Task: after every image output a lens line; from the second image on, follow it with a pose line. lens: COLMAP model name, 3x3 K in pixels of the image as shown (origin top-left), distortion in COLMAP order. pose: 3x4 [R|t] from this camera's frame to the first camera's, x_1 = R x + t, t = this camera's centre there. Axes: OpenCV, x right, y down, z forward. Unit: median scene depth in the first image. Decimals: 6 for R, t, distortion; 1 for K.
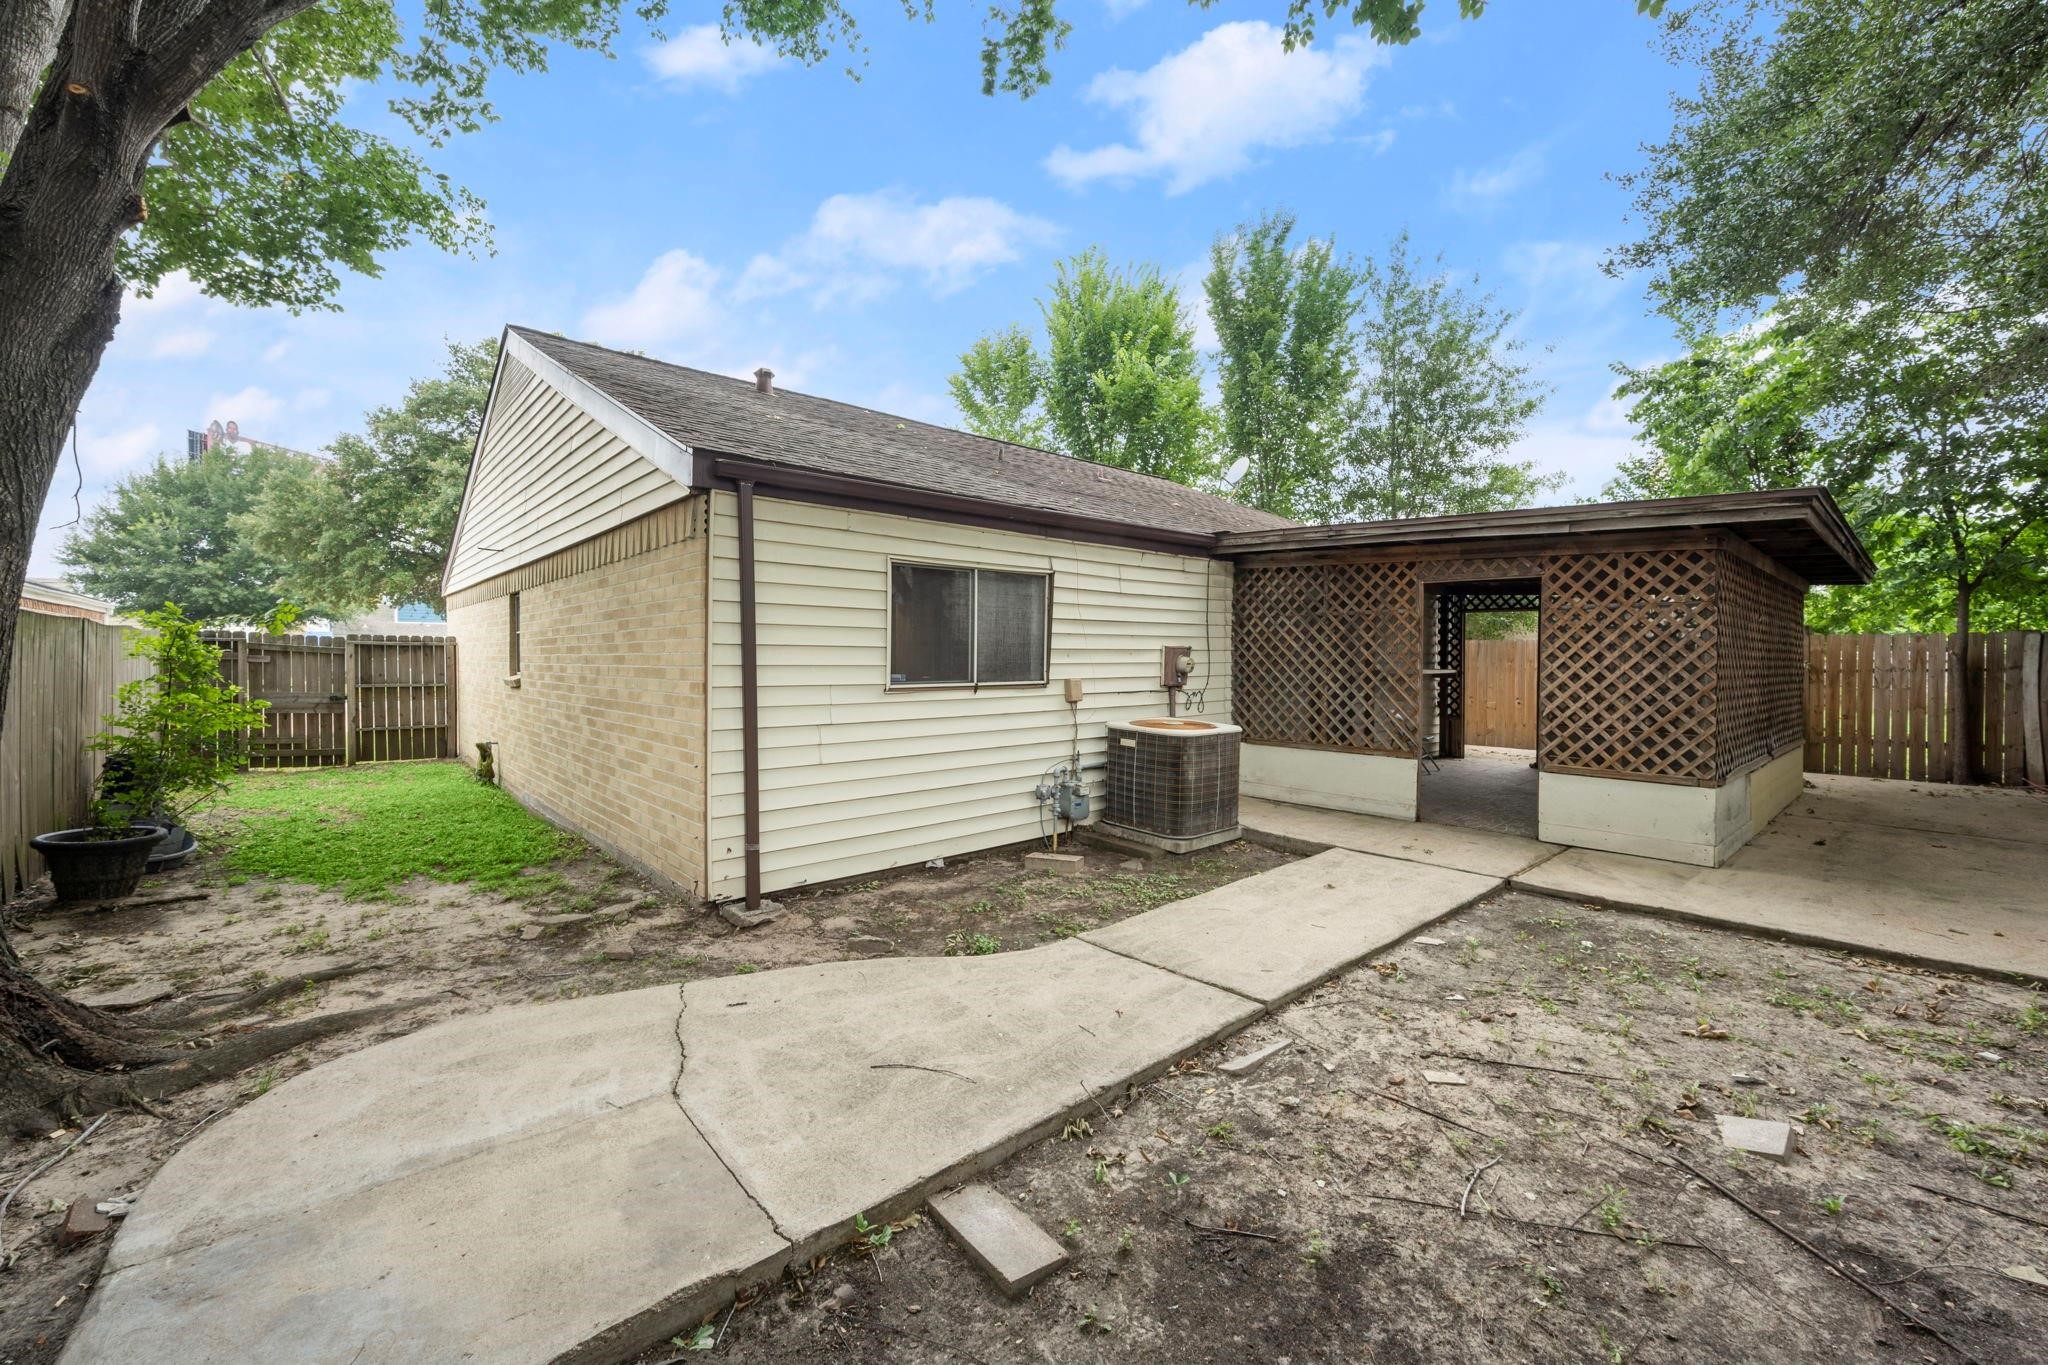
lens RADIAL K [[805.5, 0, 1032.1], [0, 805.5, 674.7], [0, 0, 1]] dist [-0.002284, 0.000186]
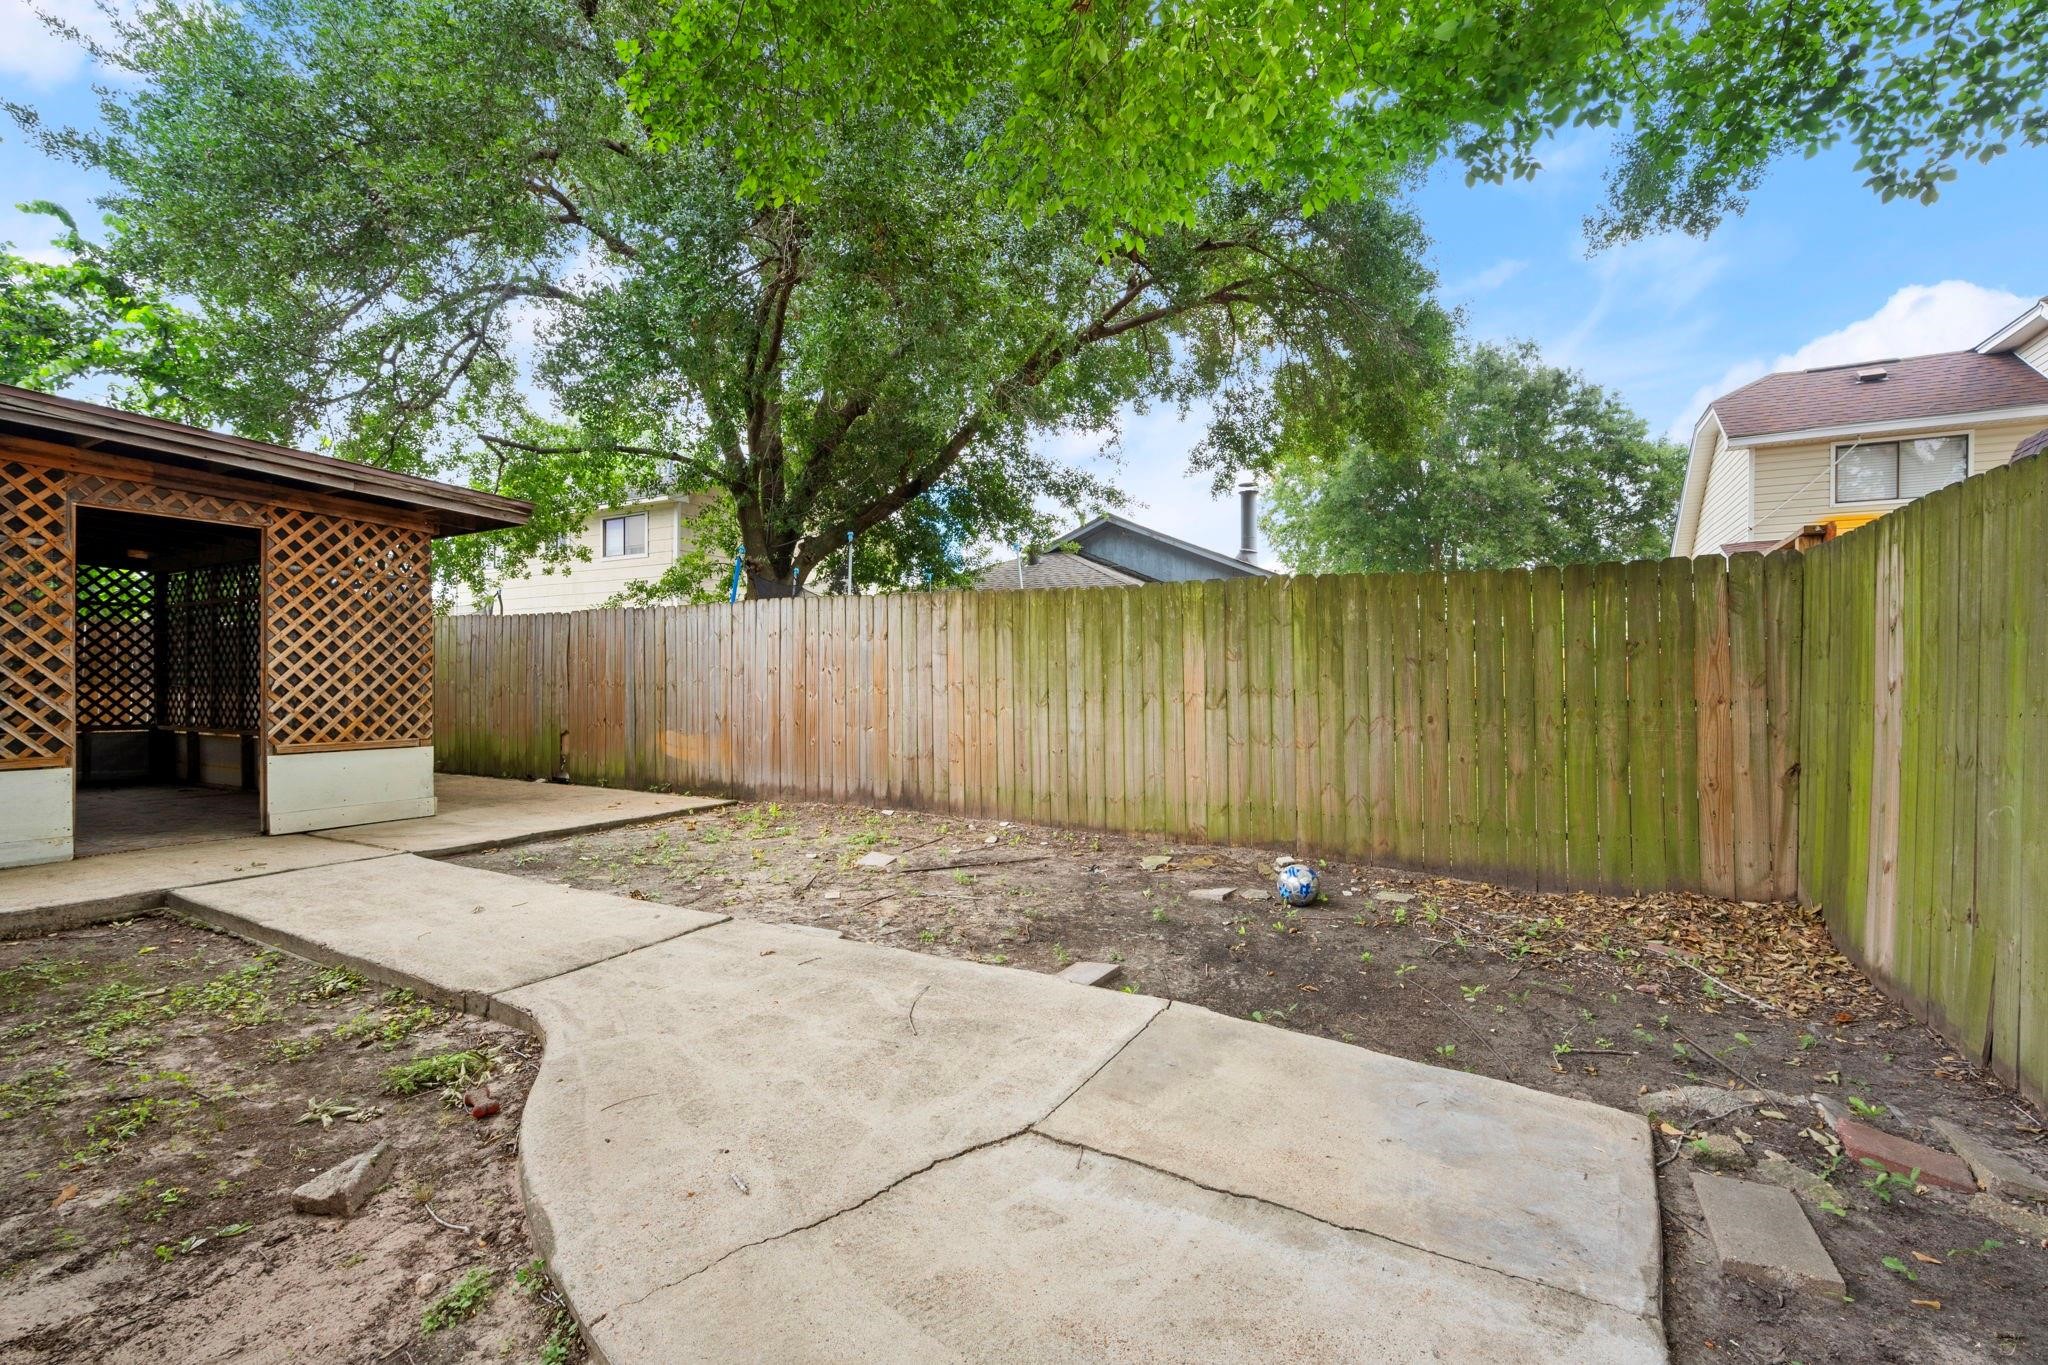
lens RADIAL K [[851.1, 0, 1032.9], [0, 851.1, 680.9], [0, 0, 1]] dist [-0.000394, -0.000050]
pose [[-0.307051, -0.012162, 0.951615, -0.521627], [0.017023, 0.999688, 0.018269, 0.040626], [-0.951541, 0.021809, -0.306748, 0.538619]]
